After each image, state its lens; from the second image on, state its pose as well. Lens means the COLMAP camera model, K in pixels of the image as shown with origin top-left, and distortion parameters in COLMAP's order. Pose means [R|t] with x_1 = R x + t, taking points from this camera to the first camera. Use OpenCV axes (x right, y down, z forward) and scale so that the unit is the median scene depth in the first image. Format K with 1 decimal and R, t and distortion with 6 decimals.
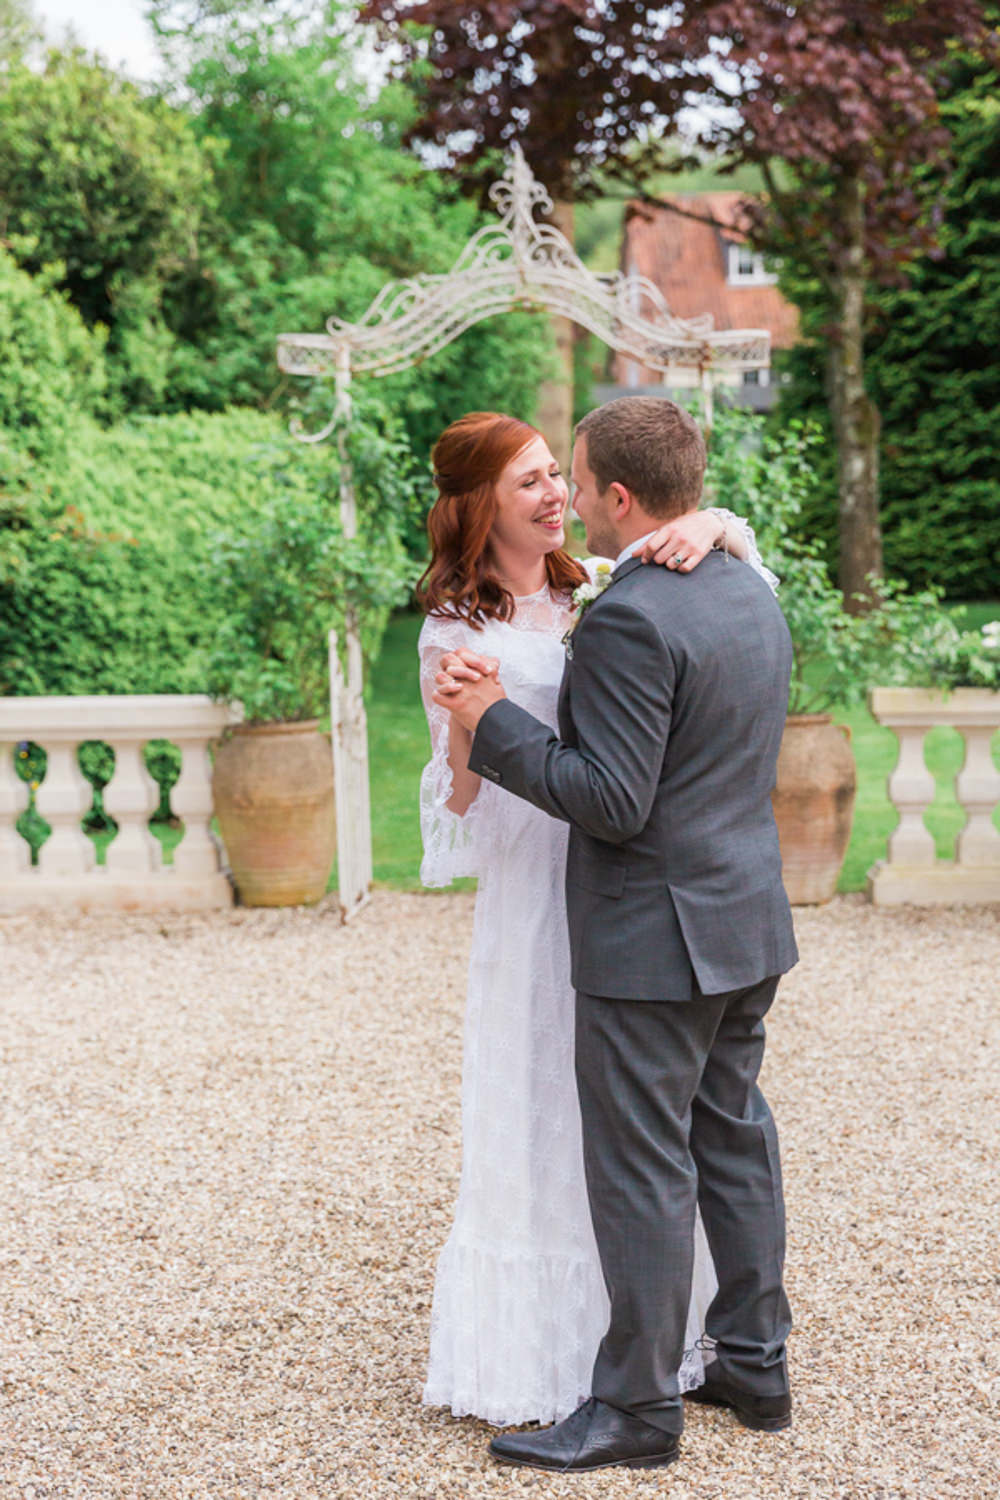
lens RADIAL K [[2283.2, 0, 503.3], [0, 2283.2, 755.7], [0, 0, 1]] dist [-0.004252, 0.000000]
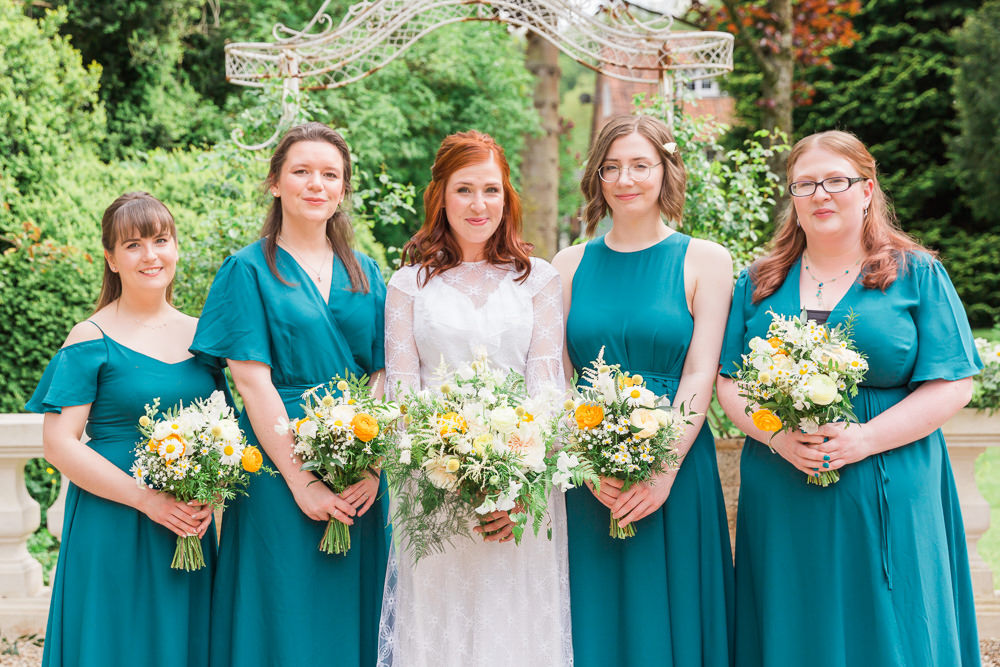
lens RADIAL K [[1553.7, 0, 462.5], [0, 1553.7, 336.9], [0, 0, 1]] dist [-0.100143, 0.000000]
pose [[0.999273, 0.003719, -0.037942, 0.023337], [-0.006188, 0.997855, -0.065177, -0.014555], [0.037618, 0.065364, 0.997152, 0.293157]]
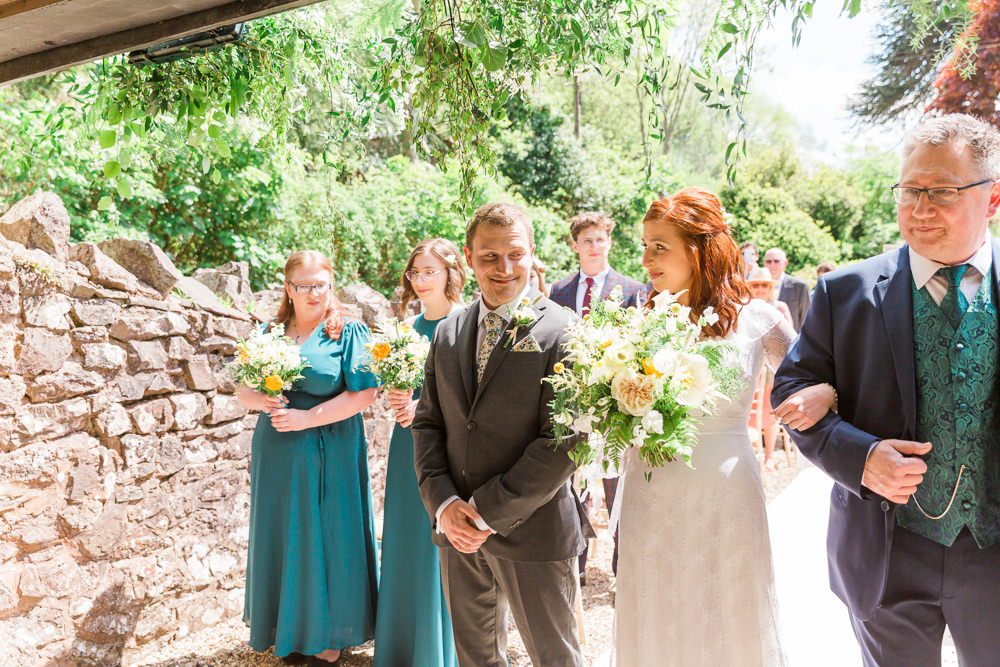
lens RADIAL K [[872.1, 0, 502.1], [0, 872.1, 333.1], [0, 0, 1]] dist [0.047416, 0.000244]
pose [[0.879735, 0.012455, -0.475302, 0.052536], [-0.038800, 0.998203, -0.045657, 0.082796], [0.473879, 0.058607, 0.878637, -0.732181]]
